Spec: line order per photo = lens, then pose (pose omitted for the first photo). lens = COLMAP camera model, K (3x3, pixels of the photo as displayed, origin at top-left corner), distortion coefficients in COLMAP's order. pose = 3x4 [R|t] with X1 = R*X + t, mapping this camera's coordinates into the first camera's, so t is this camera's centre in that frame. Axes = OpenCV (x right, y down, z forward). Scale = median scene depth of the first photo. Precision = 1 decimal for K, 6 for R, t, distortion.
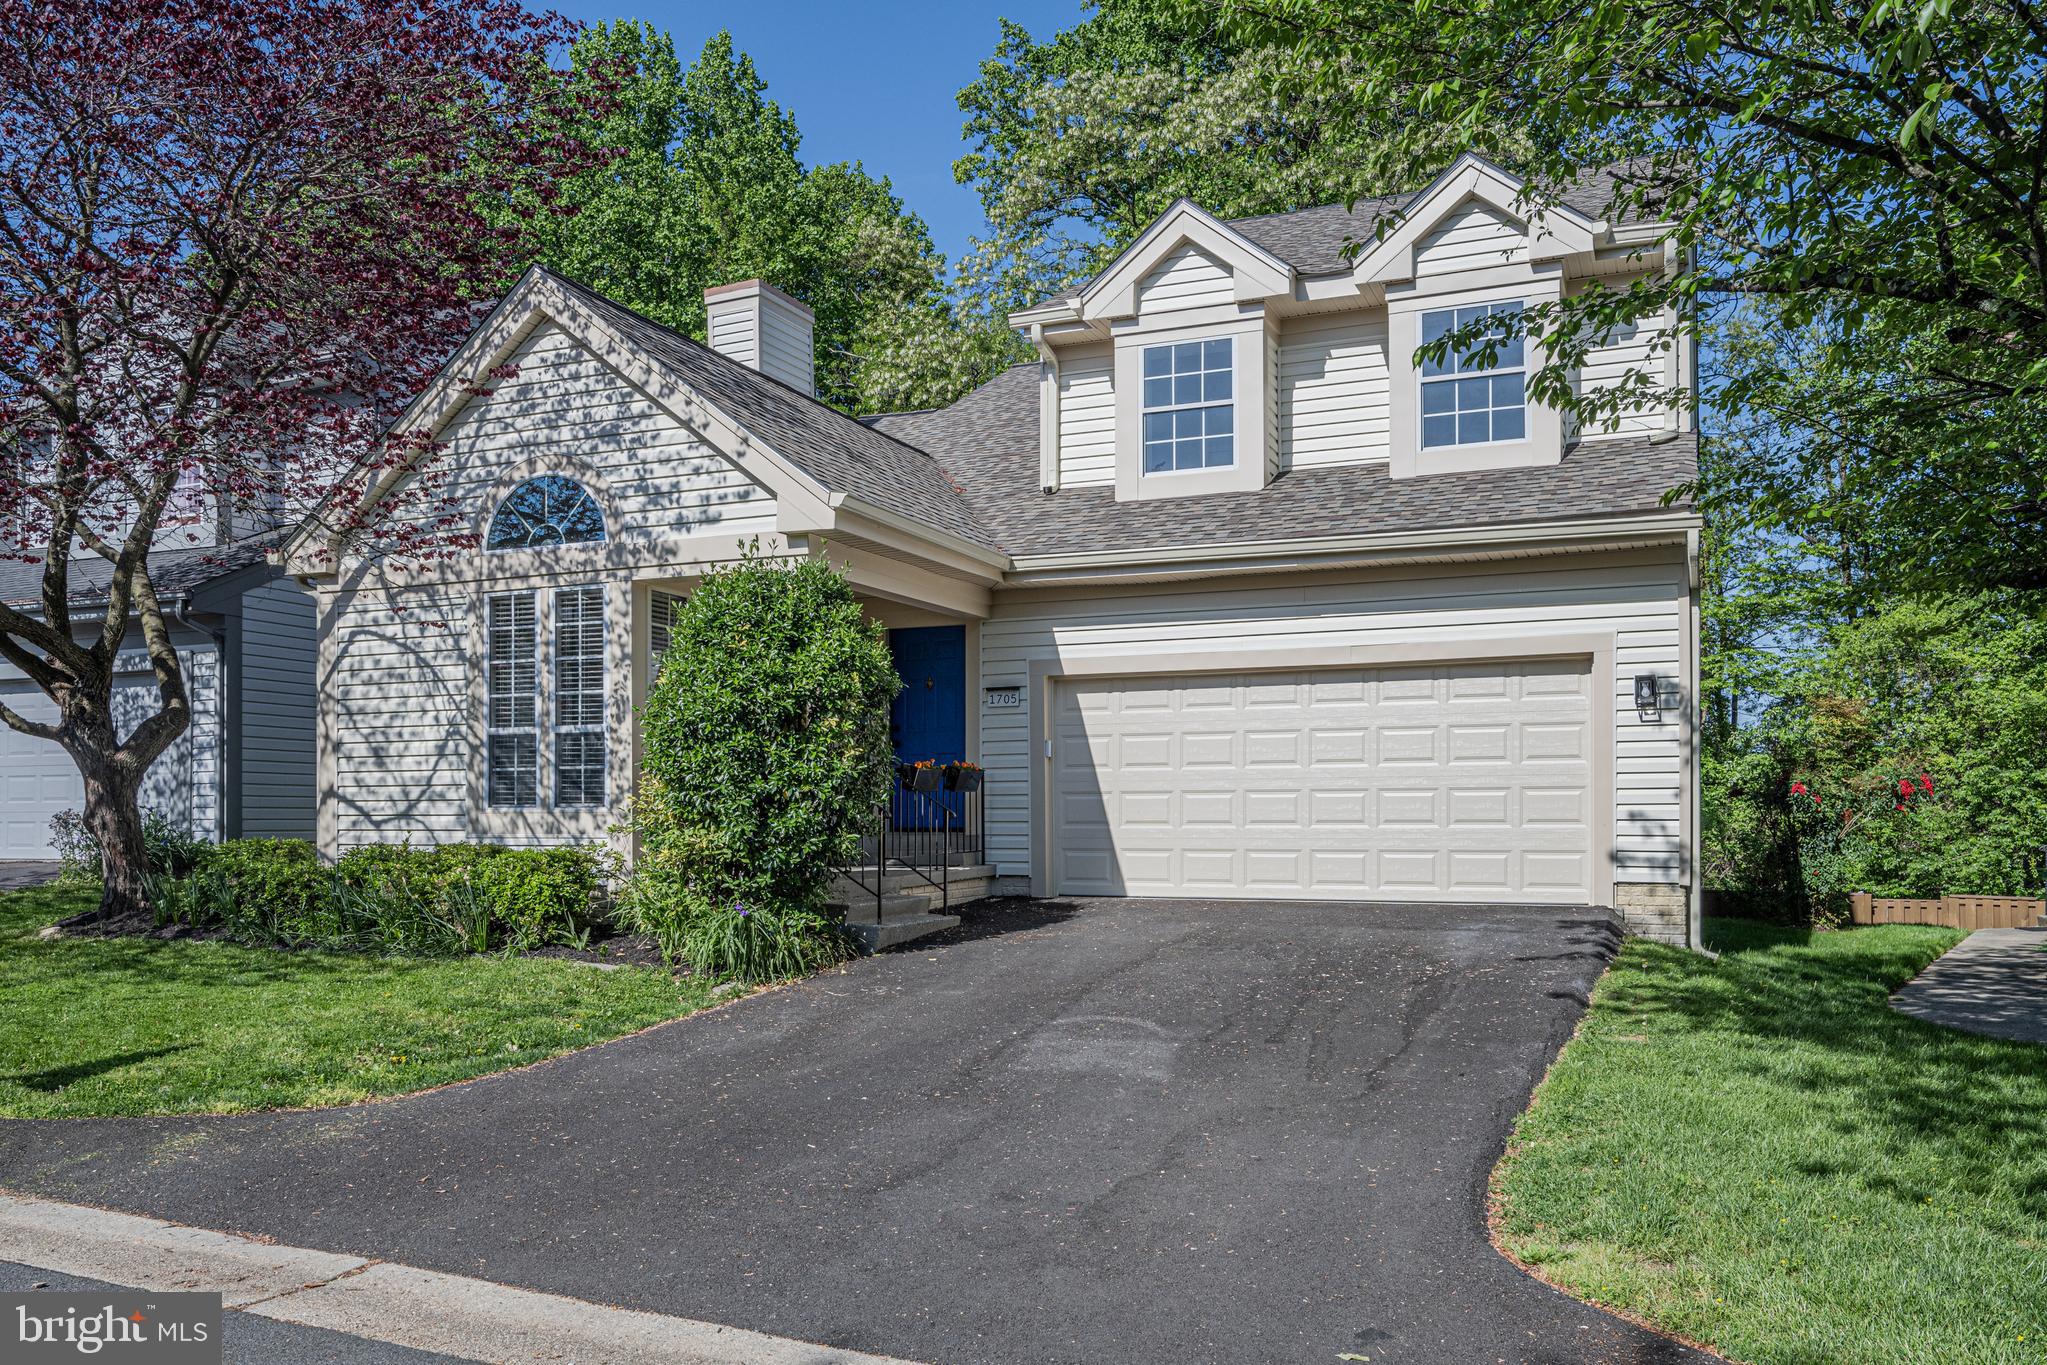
lens RADIAL K [[1586.2, 0, 1023.6], [0, 1586.2, 804.5], [0, 0, 1]] dist [-0.005987, -0.004531]
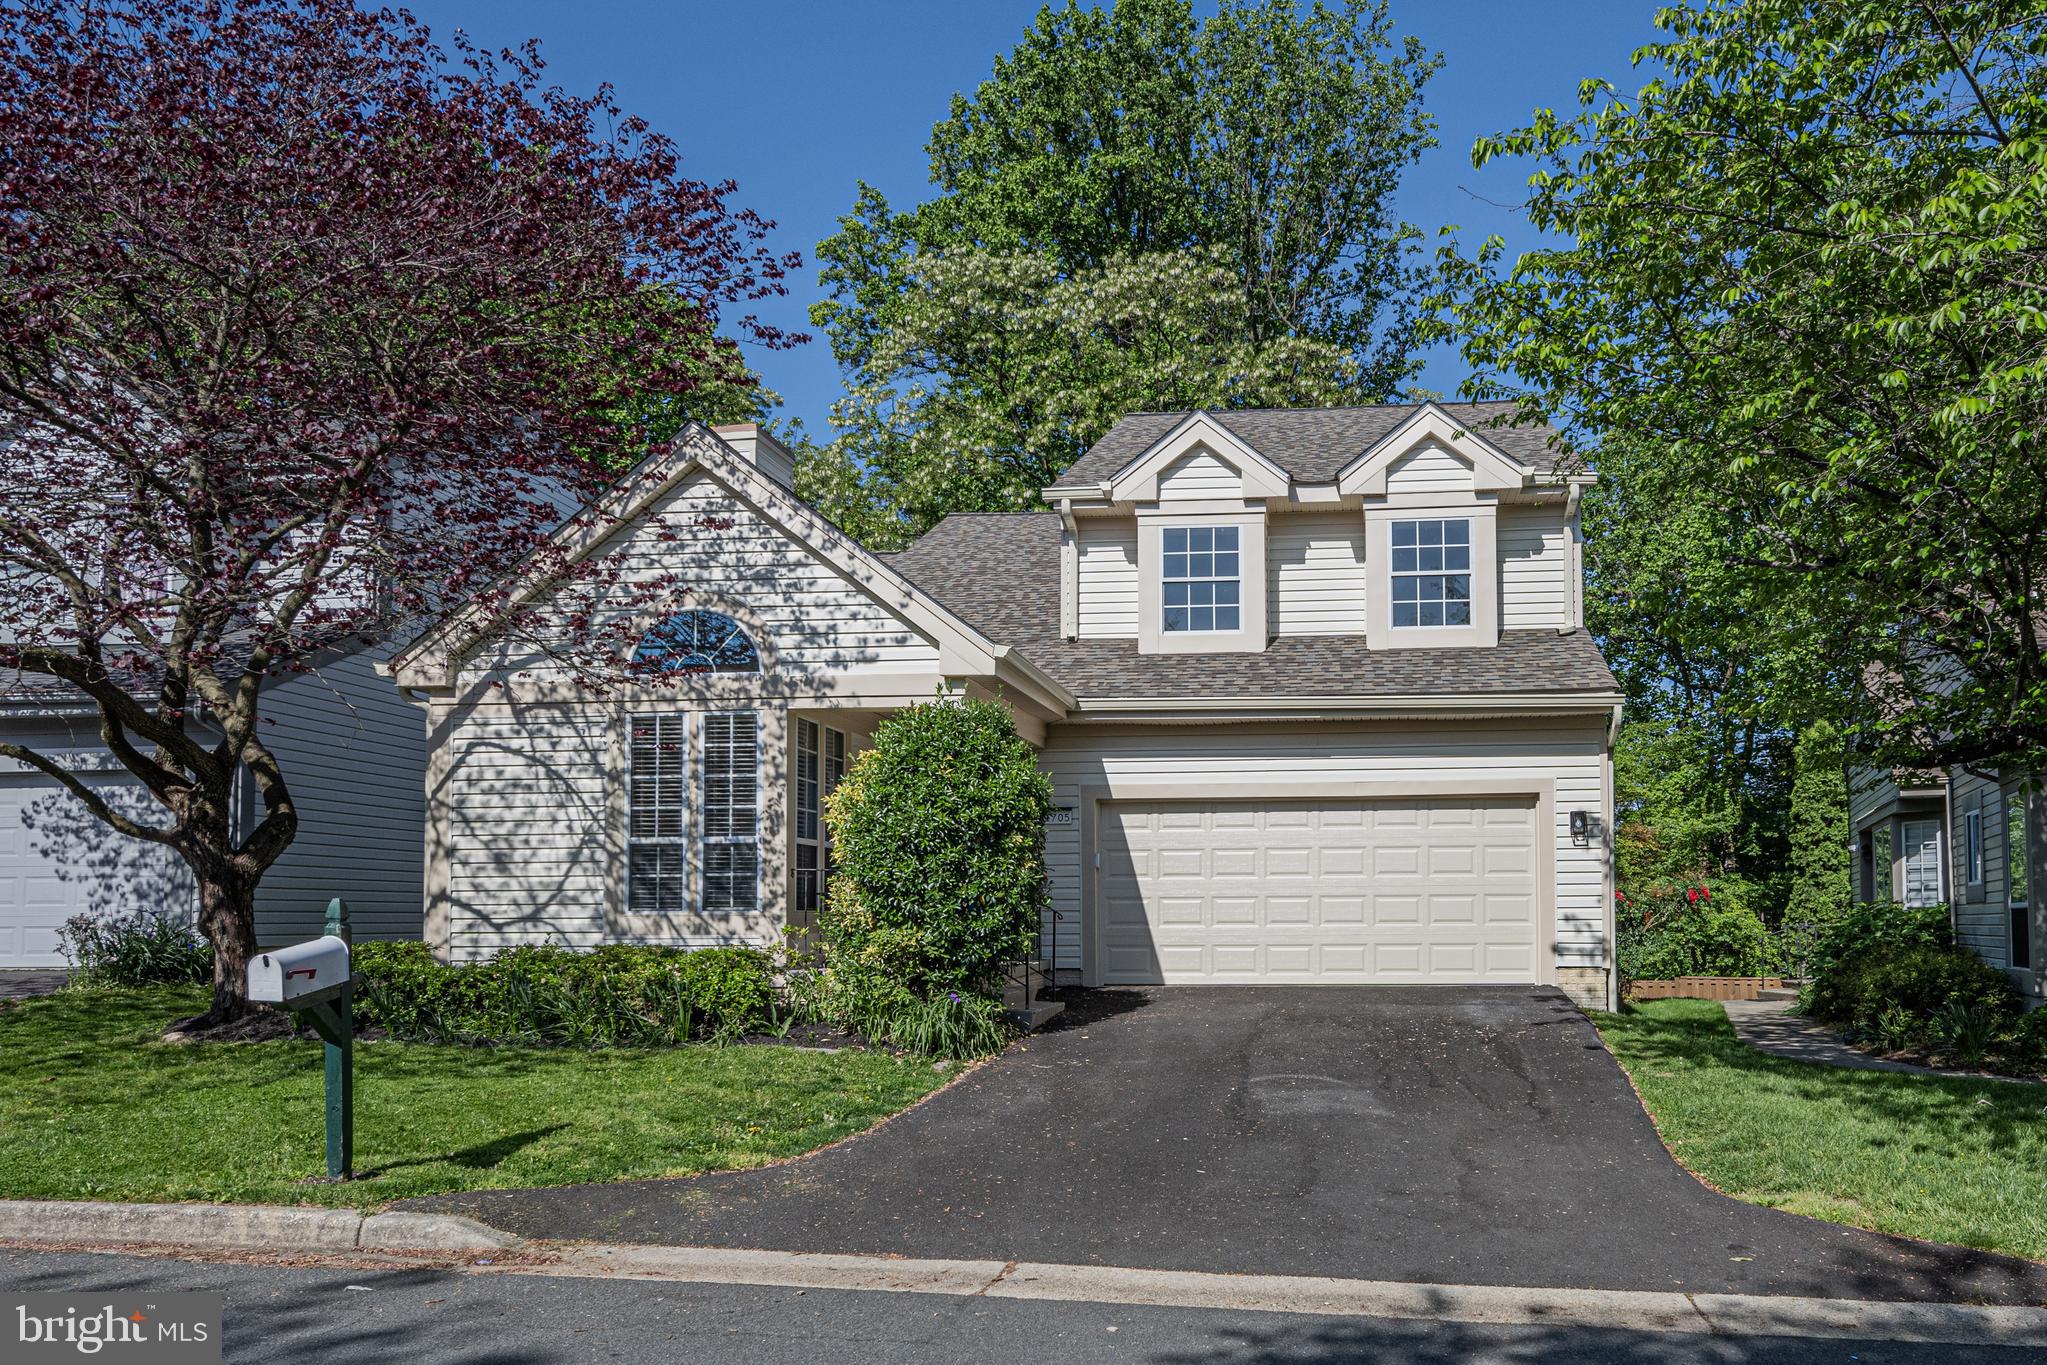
lens RADIAL K [[1486.4, 0, 1240.6], [0, 1486.4, 852.9], [0, 0, 1]] dist [-0.002684, -0.001331]
pose [[0.949023, 0.011373, 0.315003, -0.256230], [0.000056, 0.999343, -0.036247, -0.000706], [-0.315208, 0.034417, 0.948398, -0.092518]]
